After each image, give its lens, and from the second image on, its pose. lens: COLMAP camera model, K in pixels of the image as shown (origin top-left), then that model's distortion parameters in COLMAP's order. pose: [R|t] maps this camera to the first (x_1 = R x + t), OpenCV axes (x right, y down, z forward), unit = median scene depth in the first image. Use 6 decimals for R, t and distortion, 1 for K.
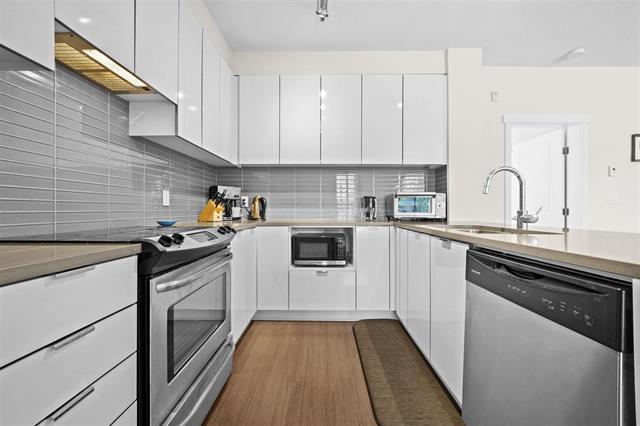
lens RADIAL K [[257.5, 0, 318.4], [0, 257.5, 209.3], [0, 0, 1]] dist [-0.001428, 0.000108]
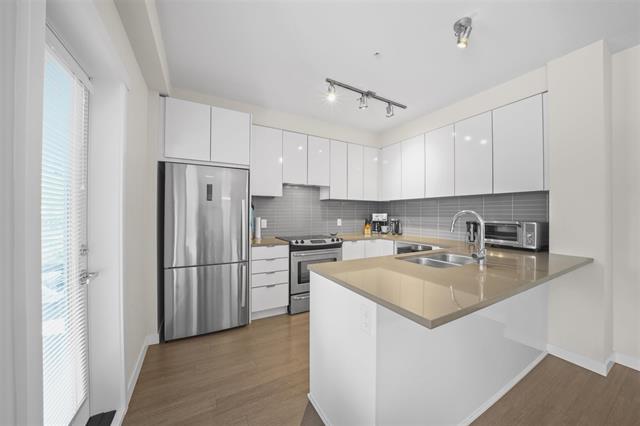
lens RADIAL K [[220.9, 0, 320.9], [0, 220.9, 213.9], [0, 0, 1]] dist [-0.012707, 0.000392]
pose [[0.508199, -0.003634, -0.861232, 0.742927], [-0.001216, 0.999987, -0.004937, -0.083941], [0.861239, 0.003557, 0.508188, -0.081852]]
